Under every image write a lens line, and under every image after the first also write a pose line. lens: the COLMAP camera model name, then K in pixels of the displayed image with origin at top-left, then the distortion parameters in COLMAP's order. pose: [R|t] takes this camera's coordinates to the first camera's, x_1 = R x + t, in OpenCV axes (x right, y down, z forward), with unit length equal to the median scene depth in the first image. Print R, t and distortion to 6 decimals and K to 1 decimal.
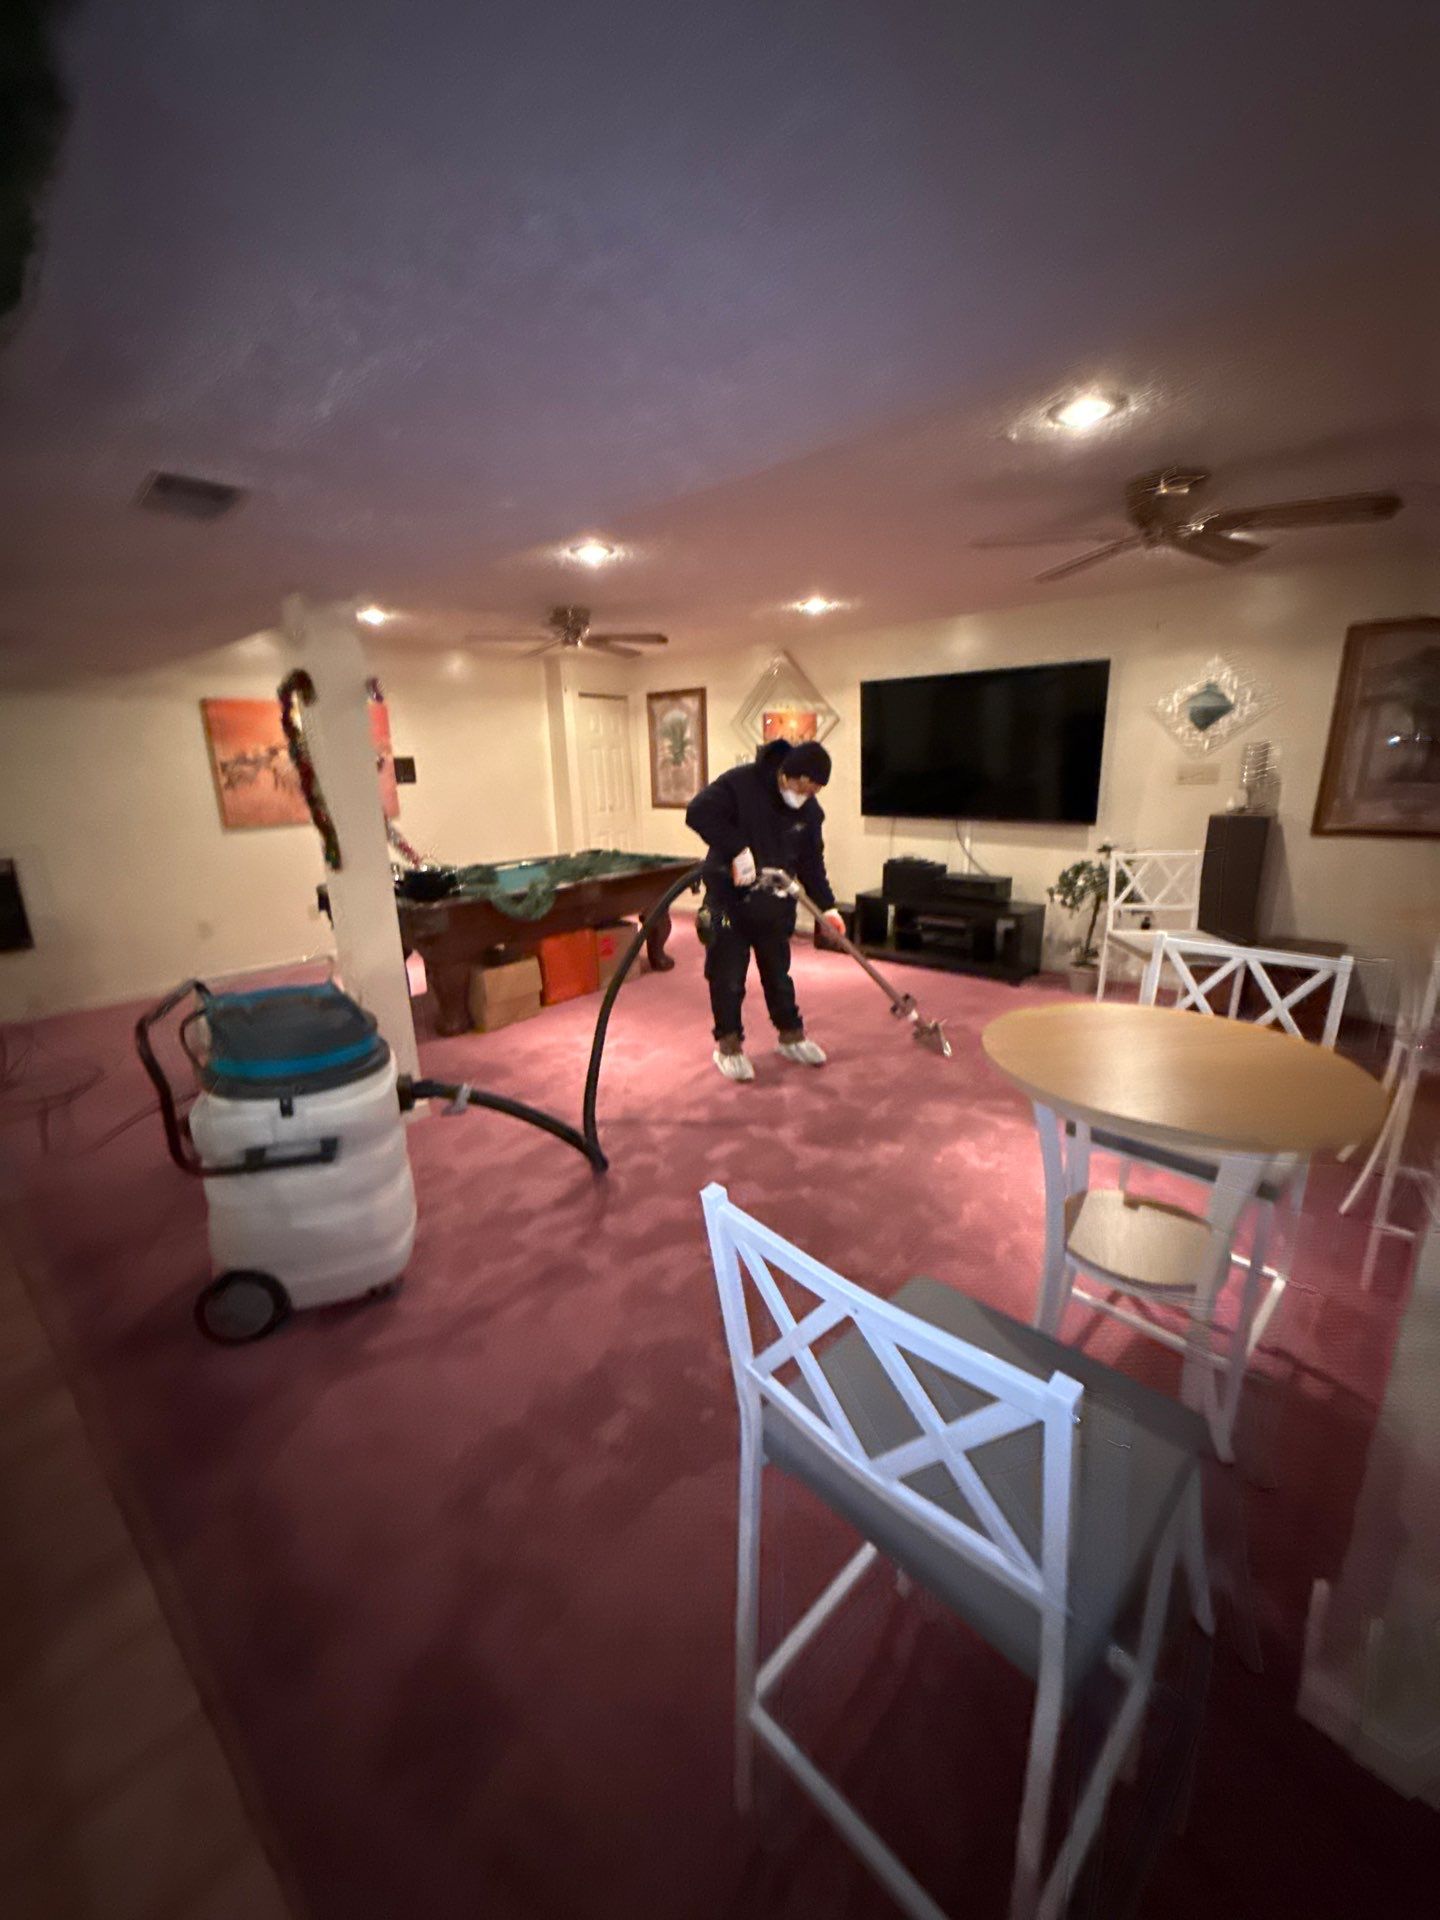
lens RADIAL K [[766.6, 0, 714.5], [0, 766.6, 965.1], [0, 0, 1]] dist [0.003237, -0.000618]
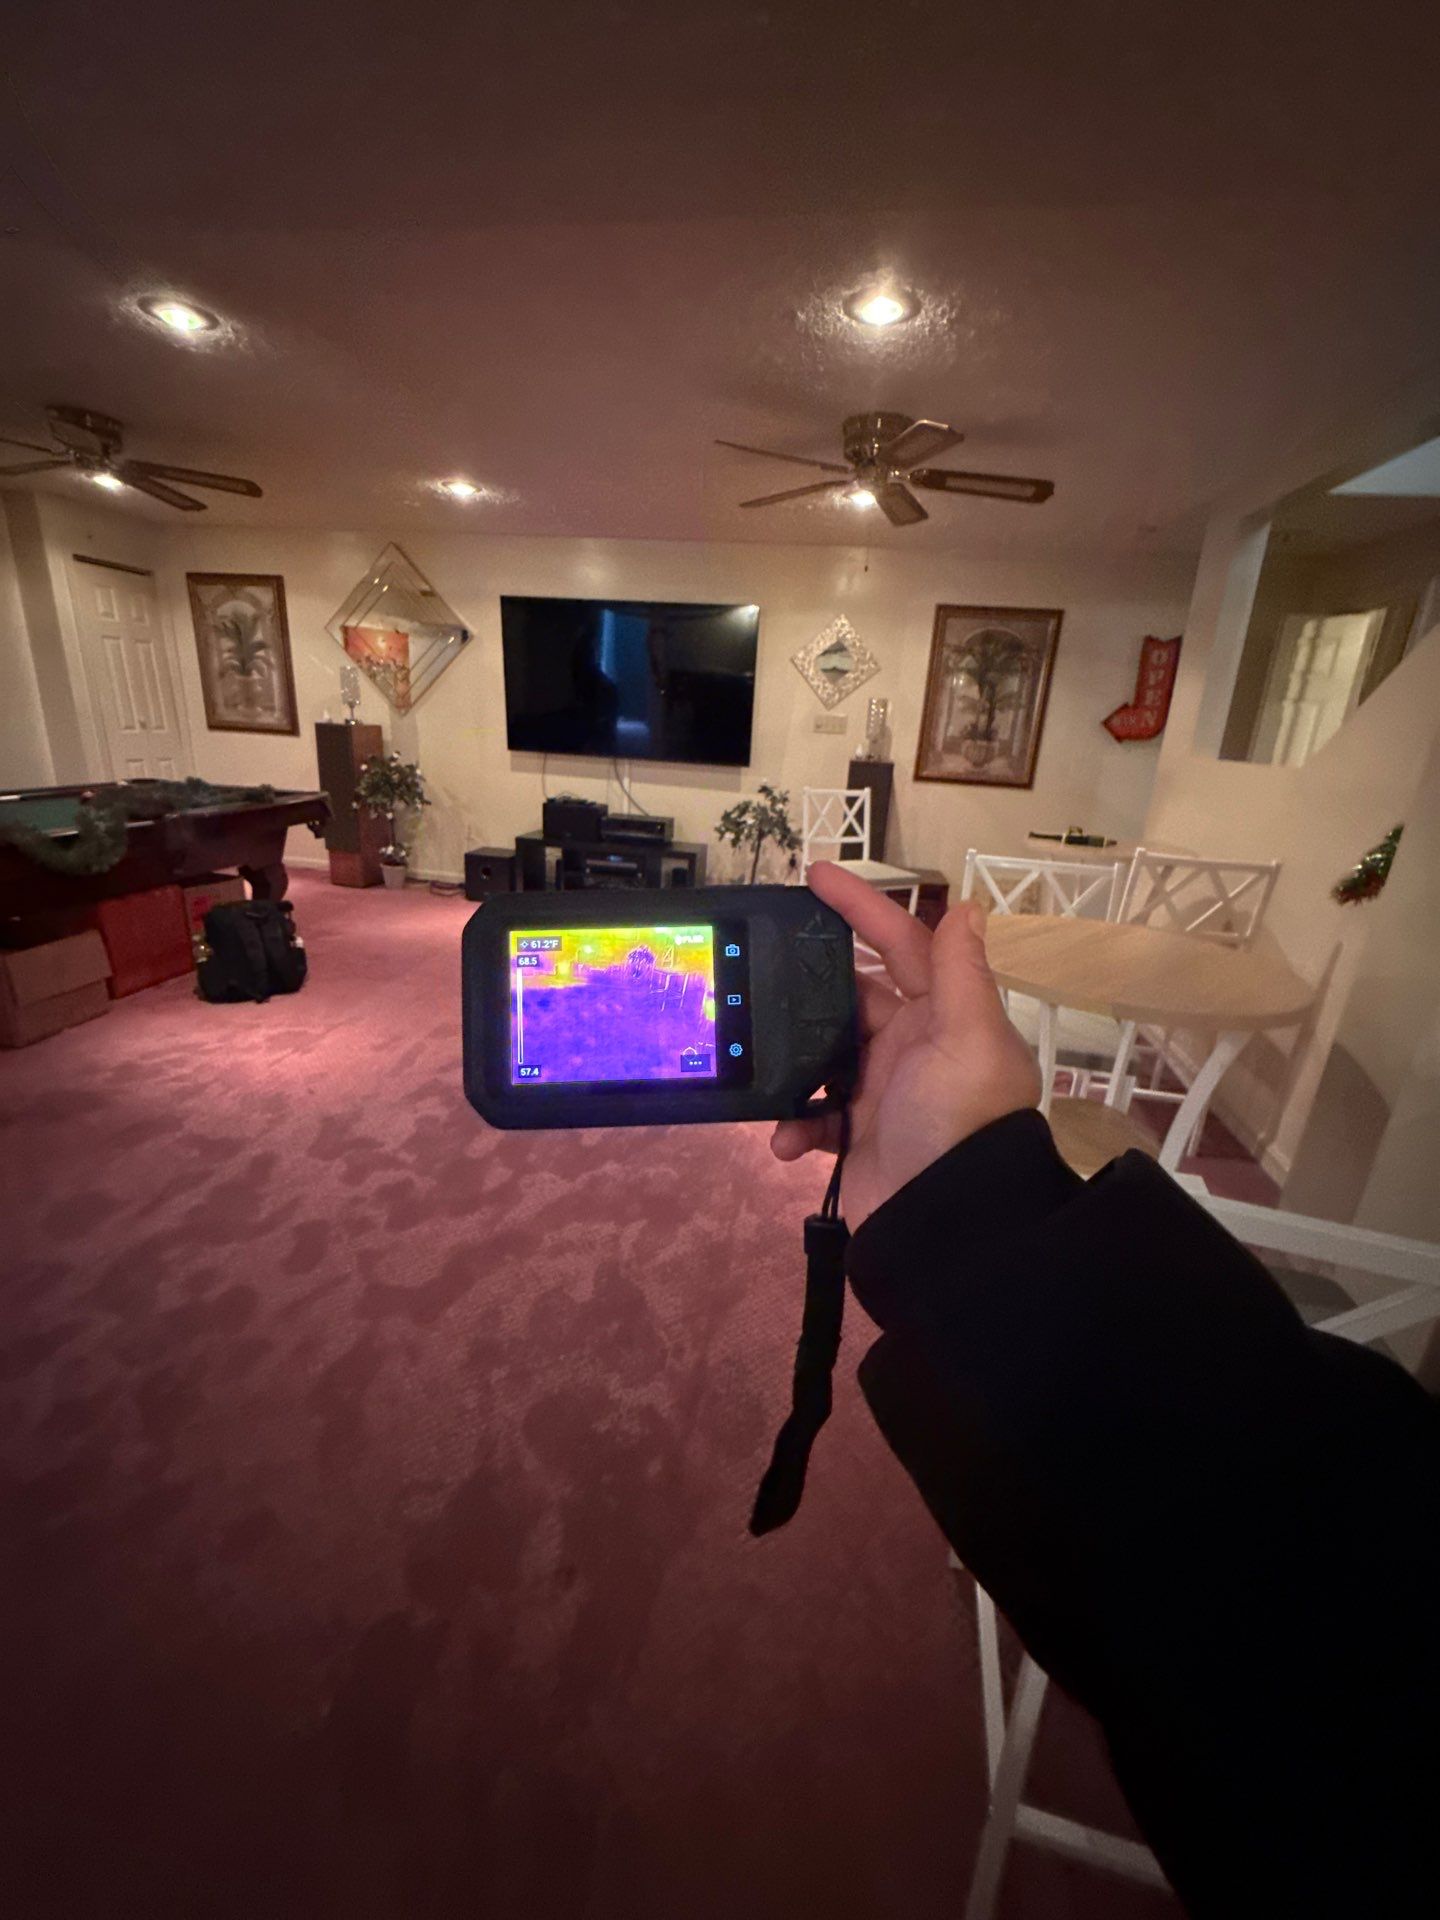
lens RADIAL K [[766.6, 0, 712.6], [0, 766.6, 964.0], [0, 0, 1]] dist [0.003237, -0.000618]
pose [[0.846575, -0.094591, 0.523797, -0.116191], [0.064792, 0.995078, 0.074980, 0.004386], [-0.528311, -0.029538, 0.848537, 0.113045]]
